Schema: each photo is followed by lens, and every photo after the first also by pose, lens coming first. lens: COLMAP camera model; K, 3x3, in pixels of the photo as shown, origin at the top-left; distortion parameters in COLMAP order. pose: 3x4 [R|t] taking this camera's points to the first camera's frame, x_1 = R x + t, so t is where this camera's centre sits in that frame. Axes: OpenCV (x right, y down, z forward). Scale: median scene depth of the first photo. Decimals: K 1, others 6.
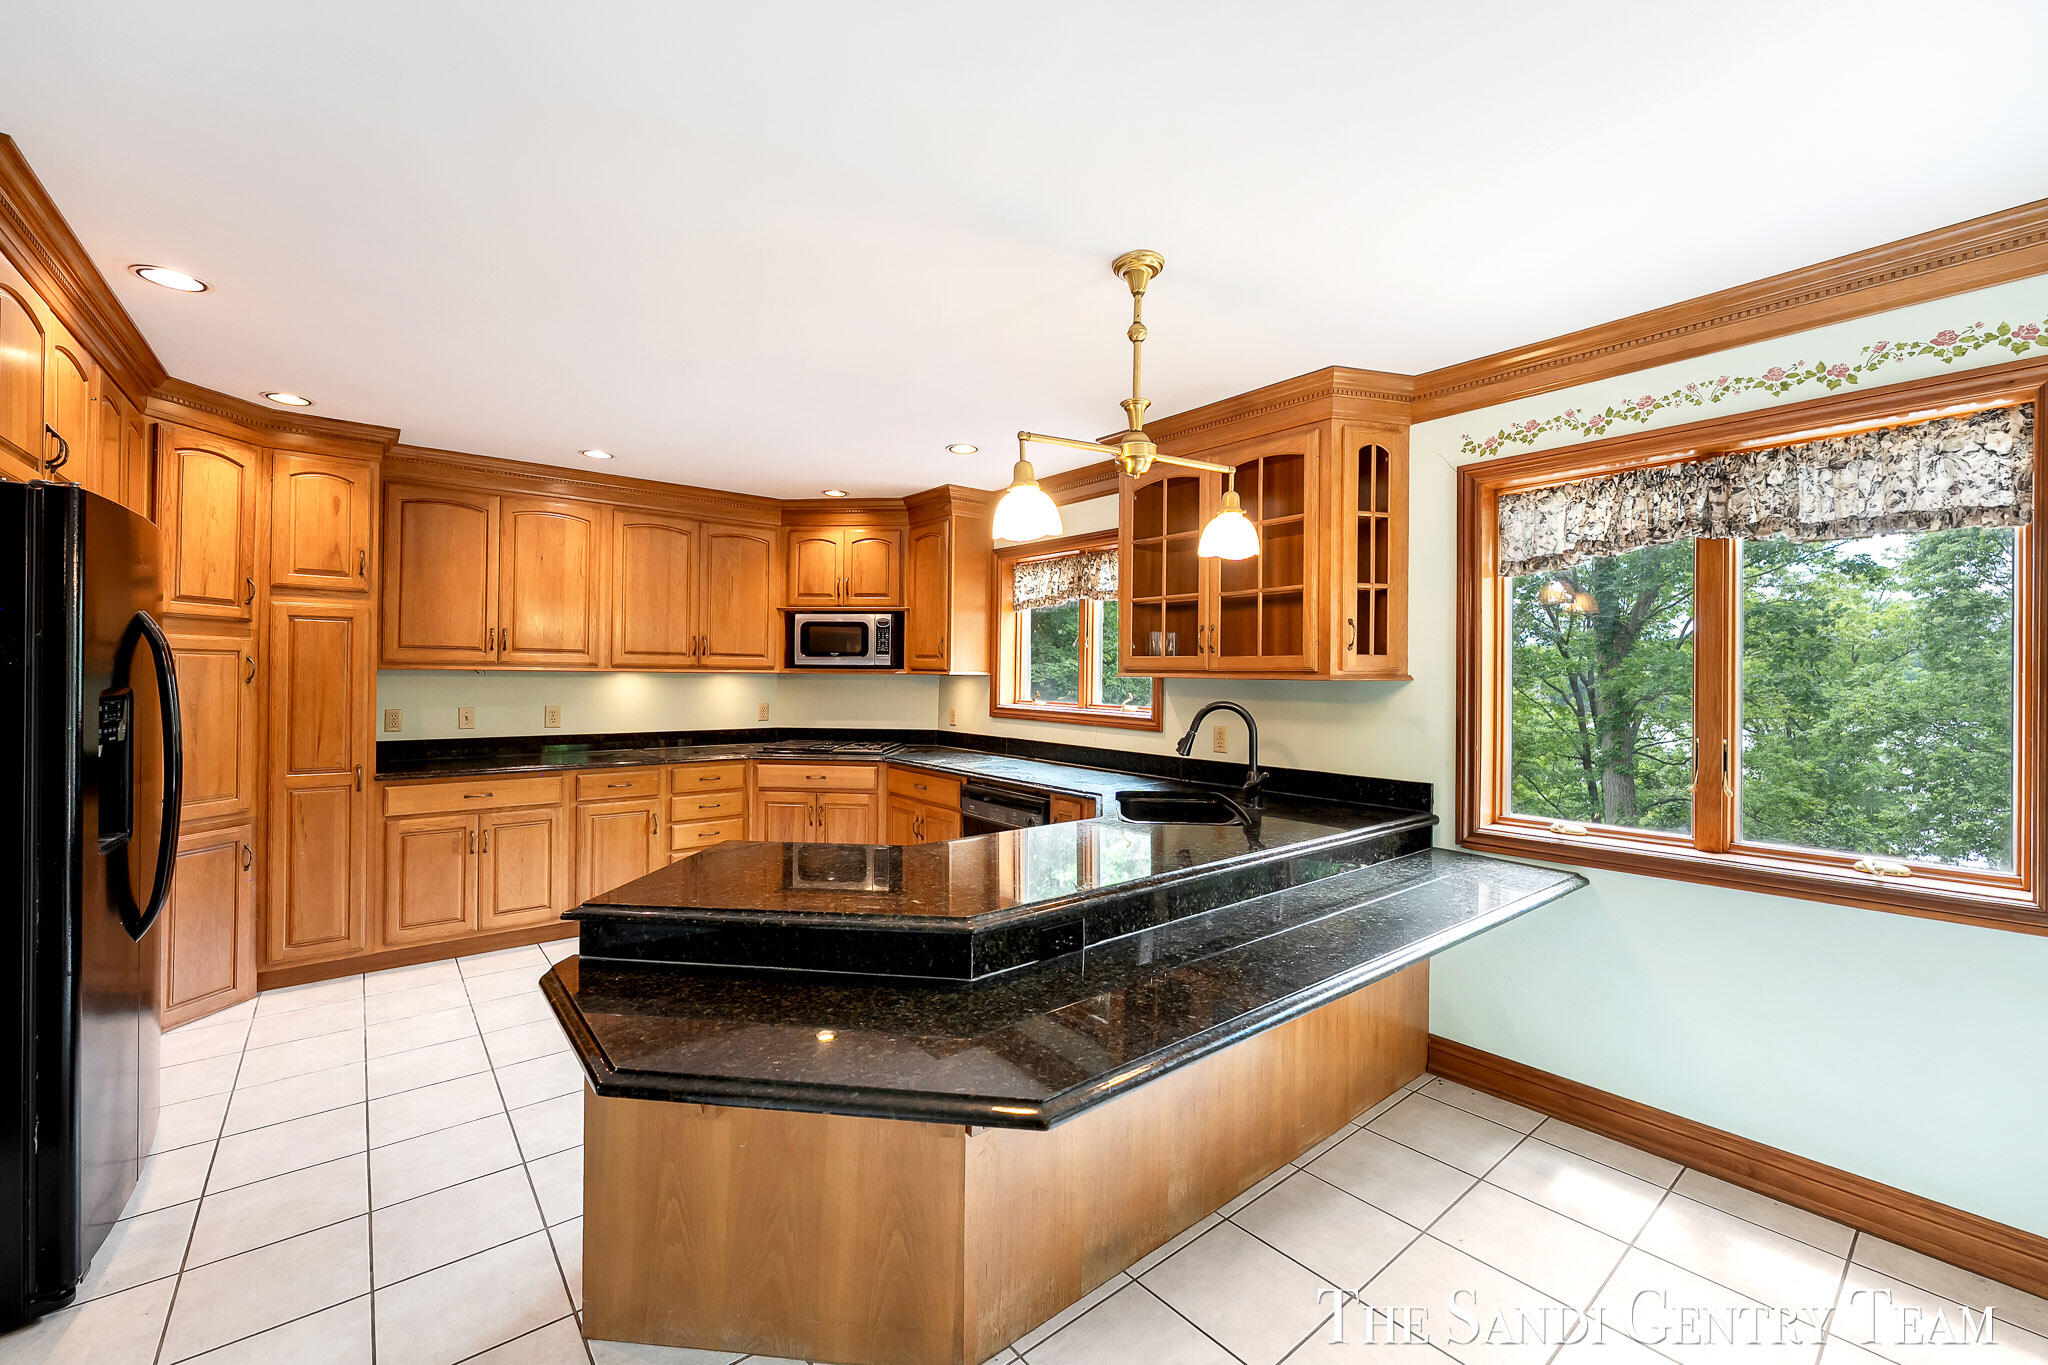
lens RADIAL K [[817.3, 0, 1022.9], [0, 817.3, 677.5], [0, 0, 1]] dist [-0.000217, -0.001847]
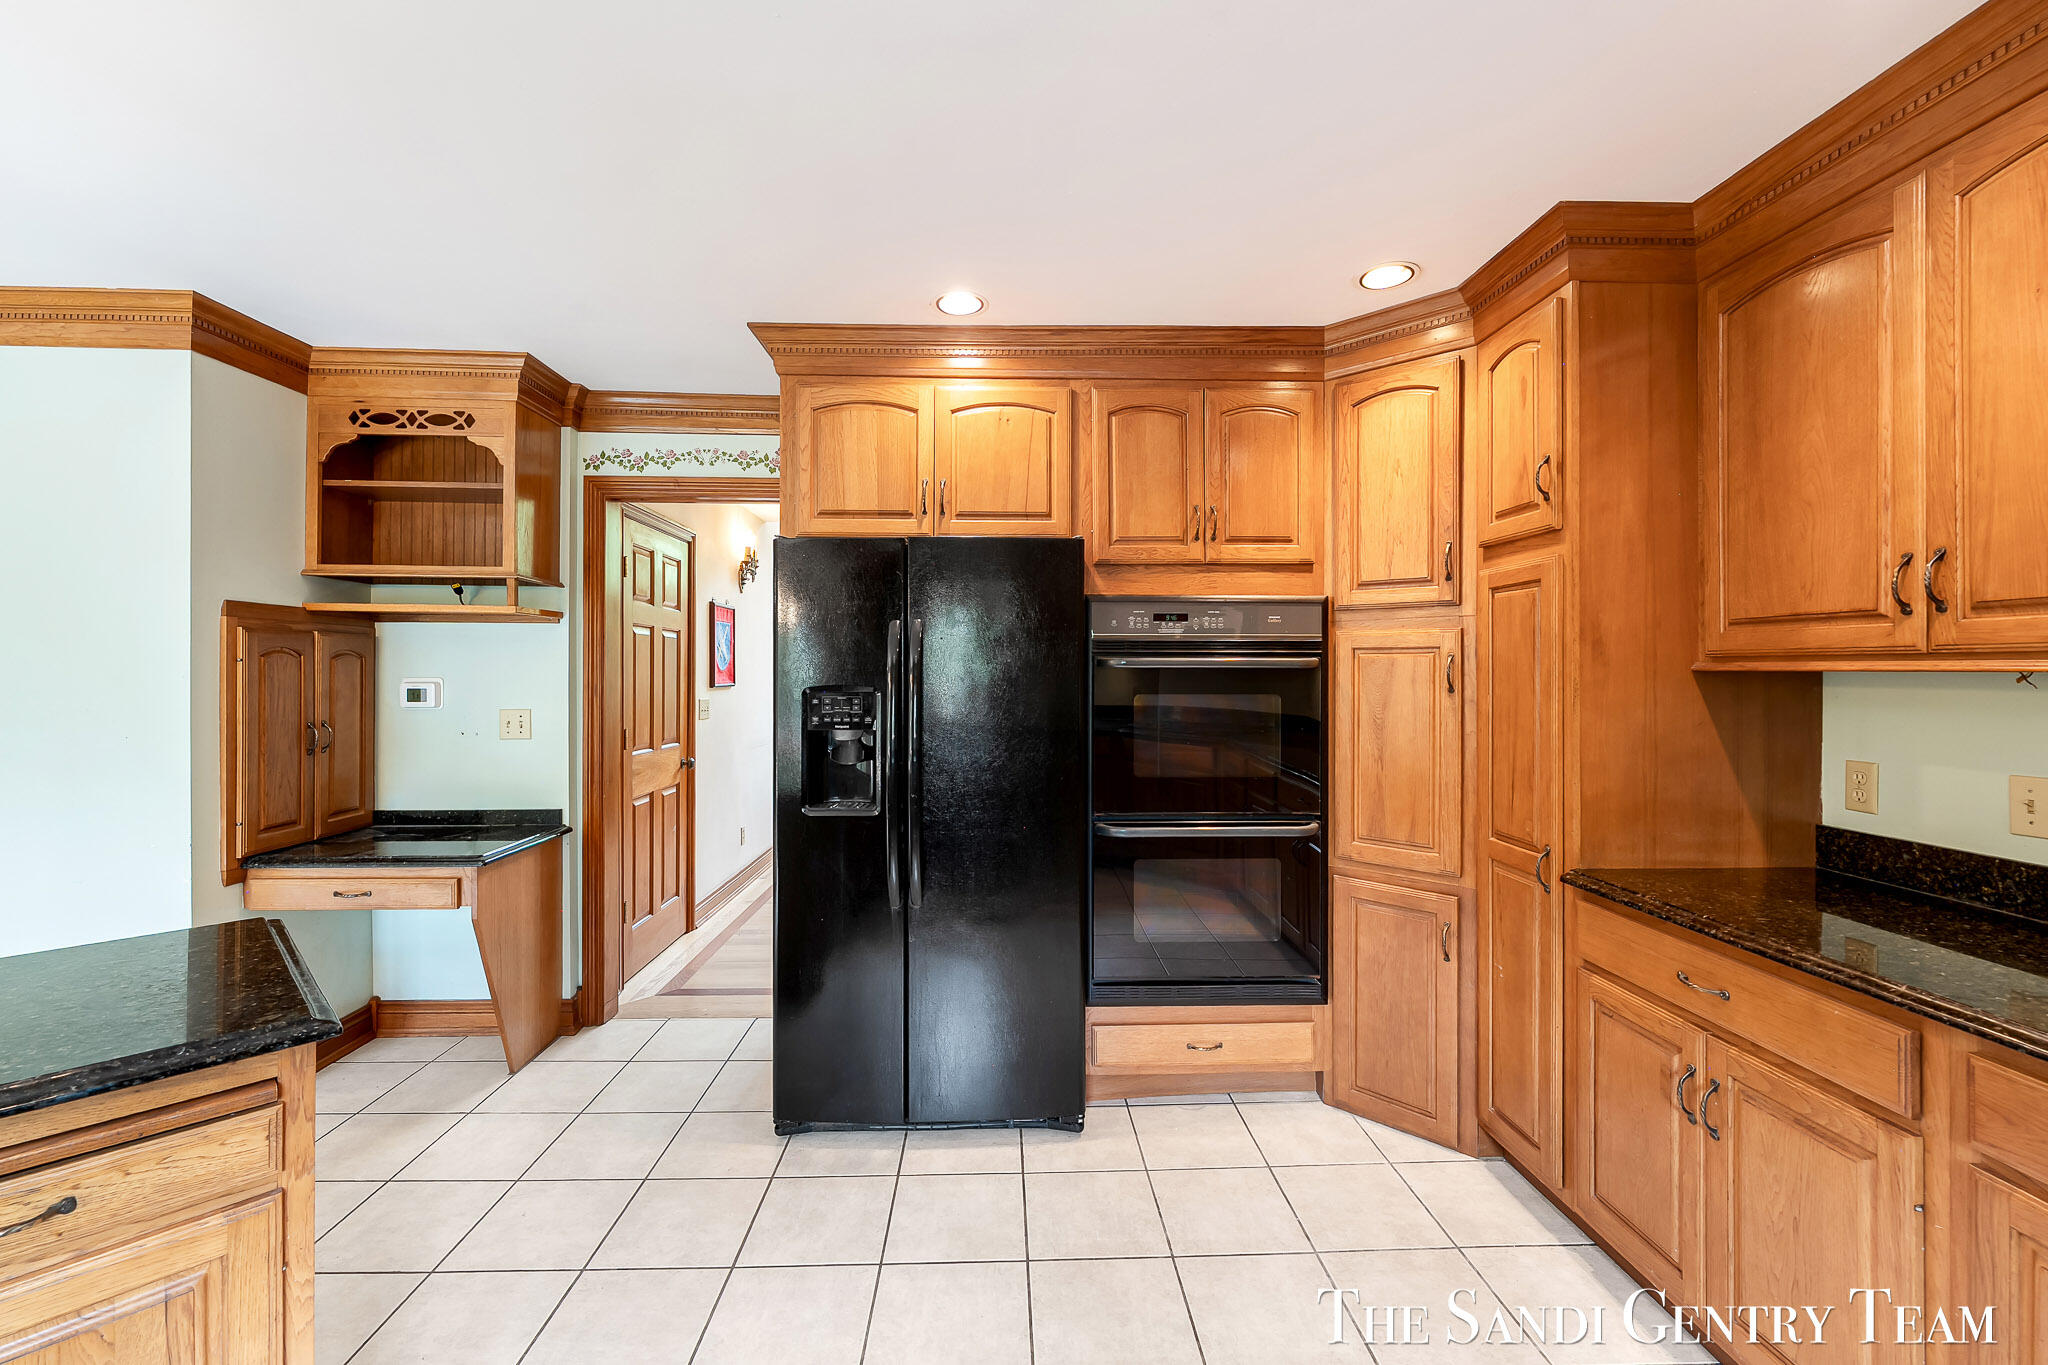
lens RADIAL K [[817.3, 0, 1028.5], [0, 817.3, 670.0], [0, 0, 1]] dist [-0.000217, -0.001847]
pose [[-0.606424, -0.012621, -0.795041, -0.147851], [-0.010993, 0.999912, -0.007488, -0.002693], [0.795065, 0.004199, -0.606509, 0.972285]]
